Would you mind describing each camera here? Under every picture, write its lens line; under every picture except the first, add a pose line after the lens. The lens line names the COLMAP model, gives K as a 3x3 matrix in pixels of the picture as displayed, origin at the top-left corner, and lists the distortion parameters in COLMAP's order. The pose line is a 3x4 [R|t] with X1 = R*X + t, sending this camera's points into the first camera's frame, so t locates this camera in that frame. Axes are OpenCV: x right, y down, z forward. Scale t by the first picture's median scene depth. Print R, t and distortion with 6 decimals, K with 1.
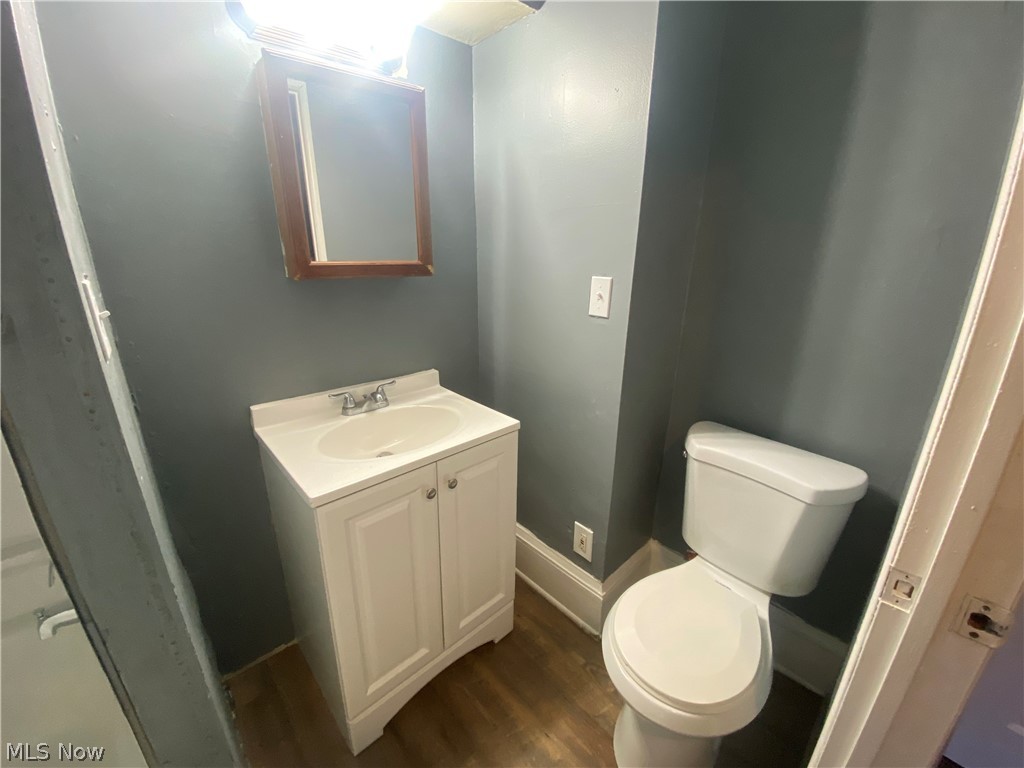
lens RADIAL K [[415.5, 0, 506.9], [0, 415.5, 381.7], [0, 0, 1]] dist [0.003077, -0.001868]
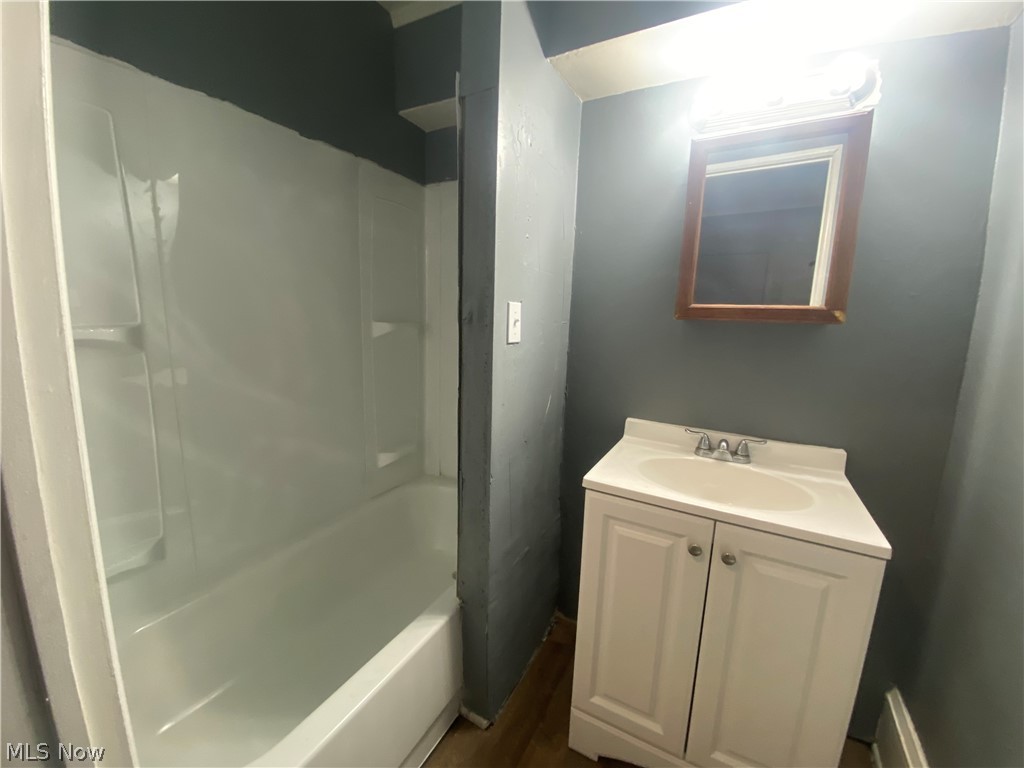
lens RADIAL K [[415.5, 0, 504.3], [0, 415.5, 386.3], [0, 0, 1]] dist [0.003077, -0.001868]
pose [[0.293469, 0.157272, -0.942943, 0.402631], [-0.320297, 0.945539, 0.058021, 0.015481], [0.900714, 0.284994, 0.327860, 0.204194]]
